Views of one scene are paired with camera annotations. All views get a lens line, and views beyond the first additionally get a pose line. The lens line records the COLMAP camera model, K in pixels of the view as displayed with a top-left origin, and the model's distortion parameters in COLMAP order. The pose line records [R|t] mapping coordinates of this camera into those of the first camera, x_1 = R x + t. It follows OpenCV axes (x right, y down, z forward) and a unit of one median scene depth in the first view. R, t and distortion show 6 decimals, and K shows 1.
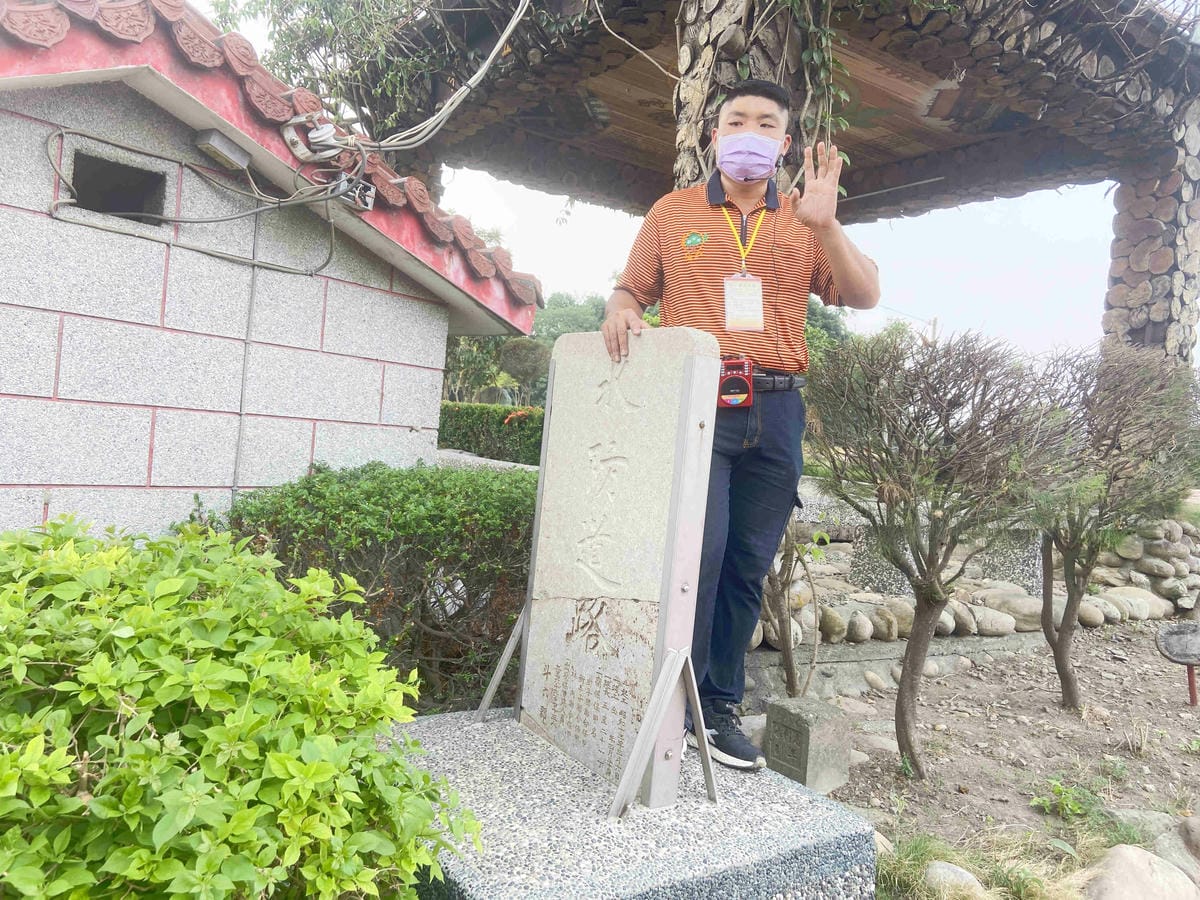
lens RADIAL K [[905.2, 0, 600.3], [0, 905.2, 443.4], [0, 0, 1]] dist [0.061503, -0.028582]
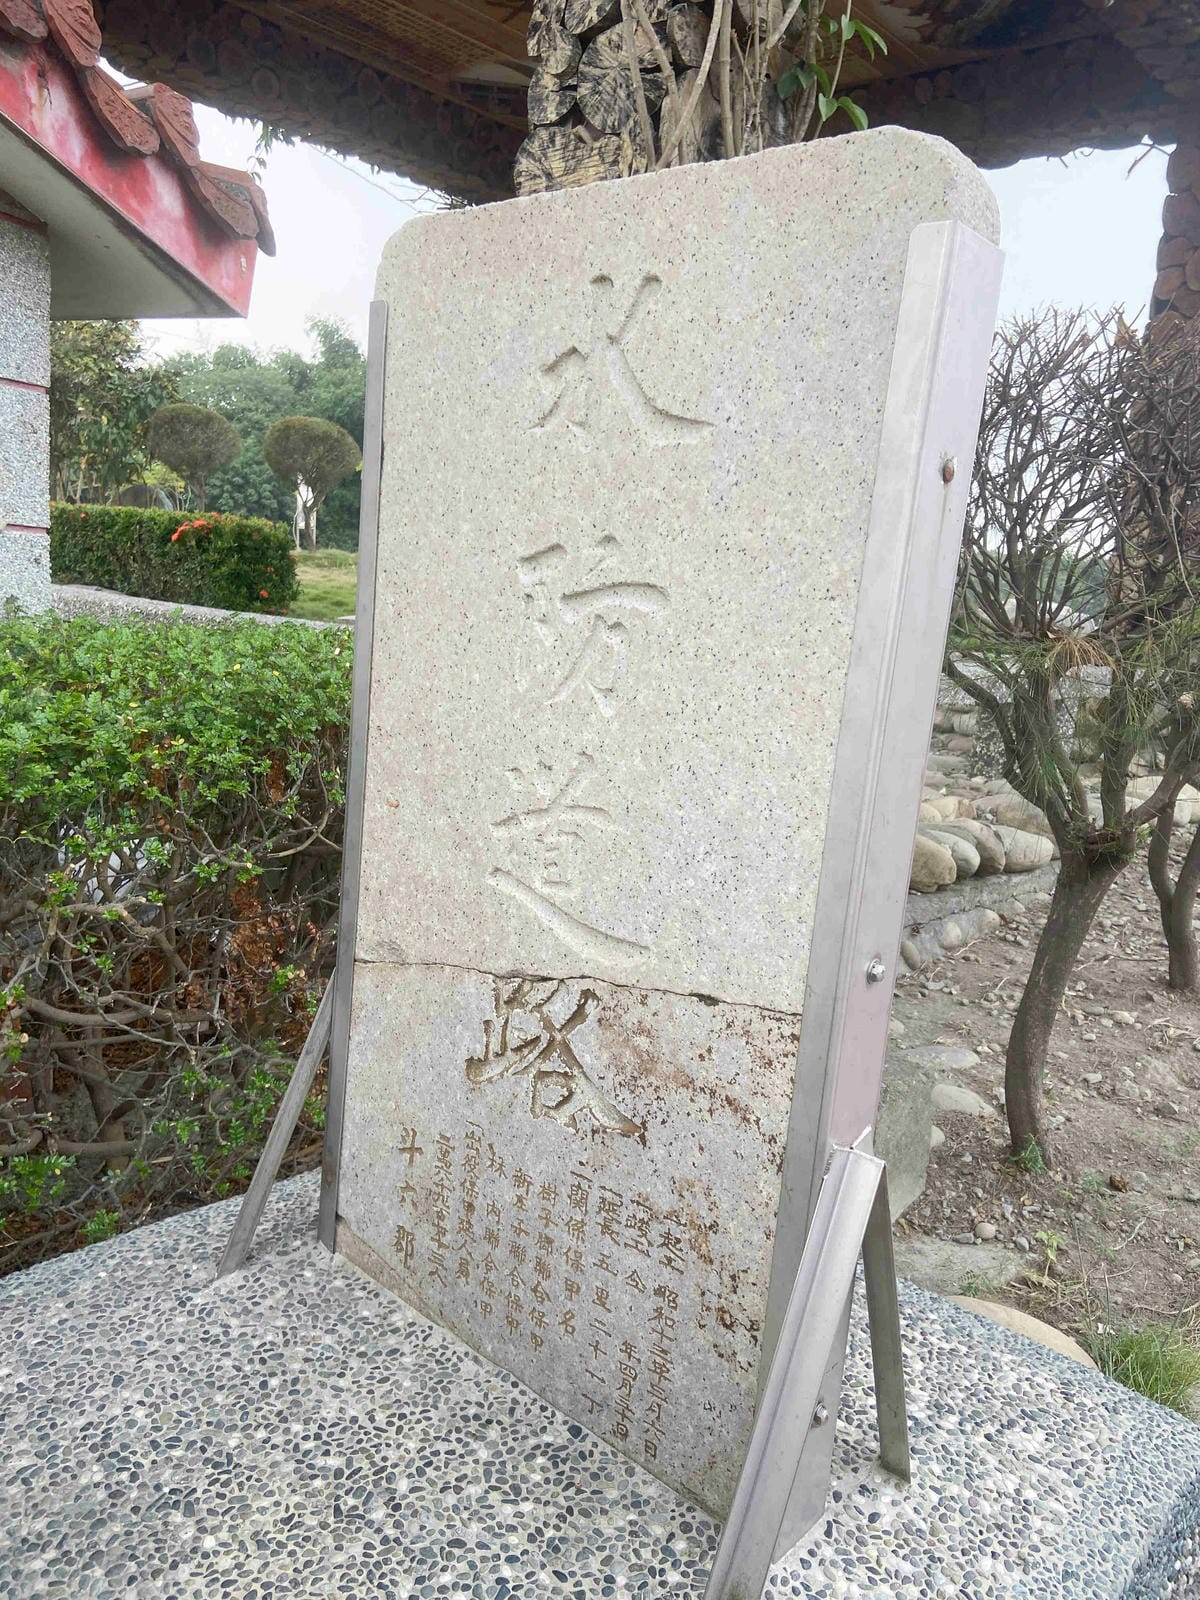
lens RADIAL K [[1207.0, 0, 608.1], [0, 1207.0, 814.4], [0, 0, 1]] dist [0.061503, -0.028582]
pose [[0.971065, -0.052360, 0.233005, -0.080340], [0.006894, 0.981409, 0.191806, 0.010517], [-0.238717, -0.184650, 0.953372, 0.451949]]
